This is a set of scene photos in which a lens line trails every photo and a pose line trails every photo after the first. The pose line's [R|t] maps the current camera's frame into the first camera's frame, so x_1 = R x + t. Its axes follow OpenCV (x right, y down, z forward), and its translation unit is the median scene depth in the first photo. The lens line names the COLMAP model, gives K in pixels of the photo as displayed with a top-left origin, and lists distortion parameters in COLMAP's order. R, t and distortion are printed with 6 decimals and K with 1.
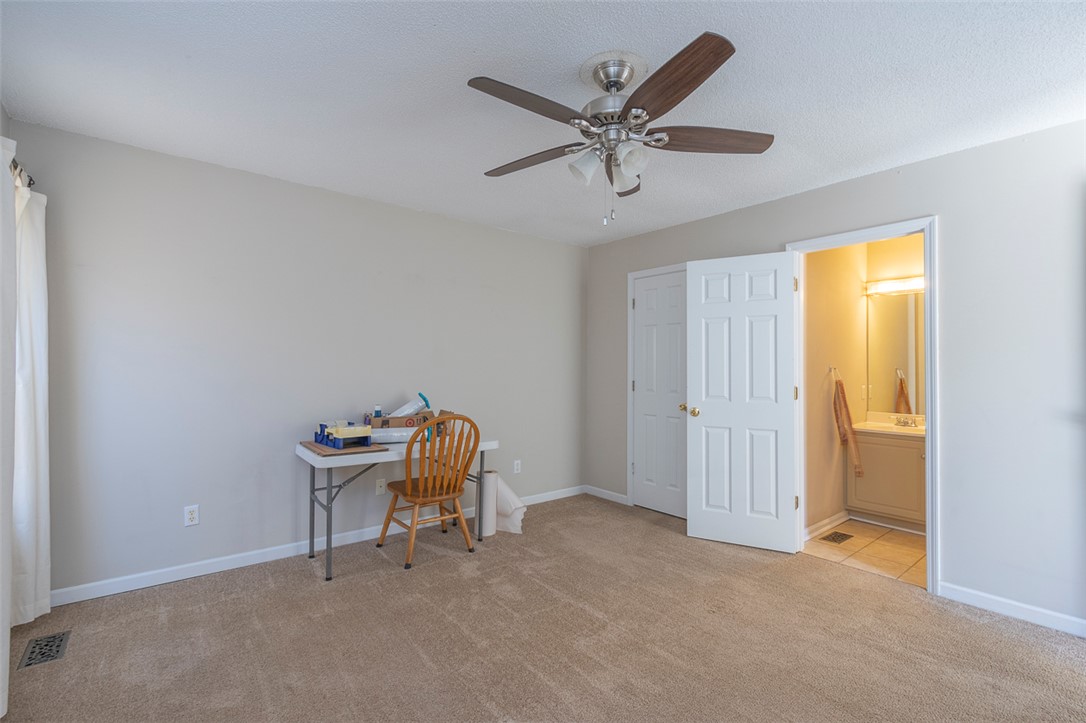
lens RADIAL K [[492.0, 0, 548.4], [0, 492.0, 358.9], [0, 0, 1]] dist [0.001023, -0.000396]
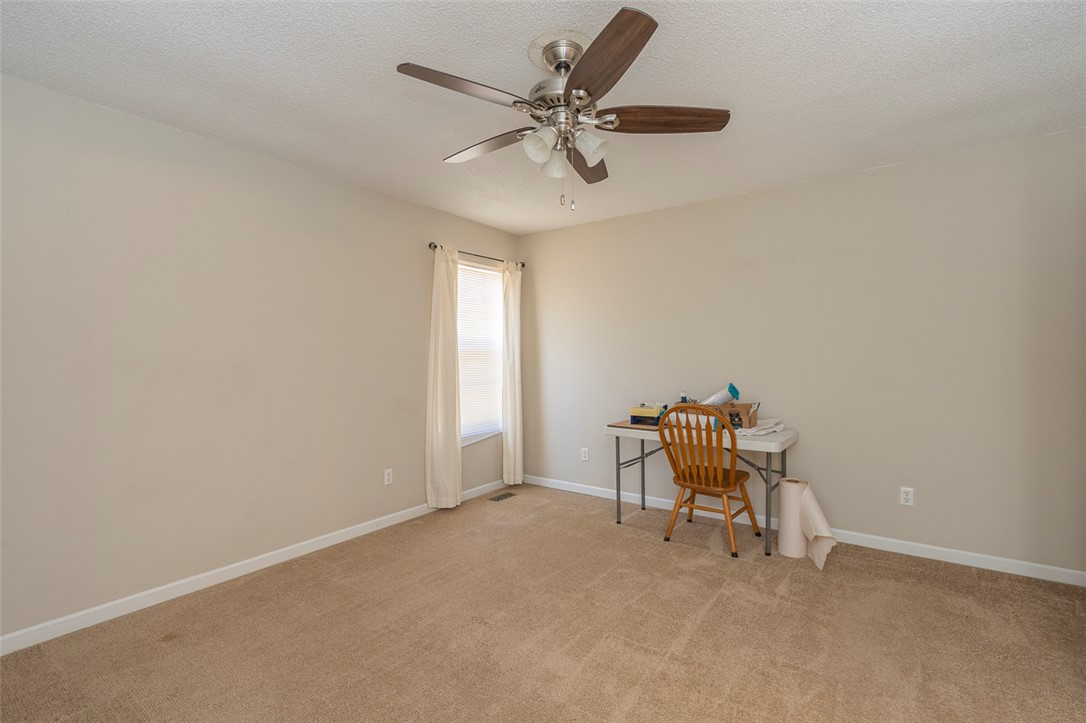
lens RADIAL K [[492.0, 0, 548.4], [0, 492.0, 358.9], [0, 0, 1]] dist [0.001023, -0.000396]
pose [[0.280238, 0.003663, -0.959923, 0.612852], [0.031619, 0.999415, 0.013045, -0.002428], [0.959410, -0.034008, 0.279958, 0.406687]]
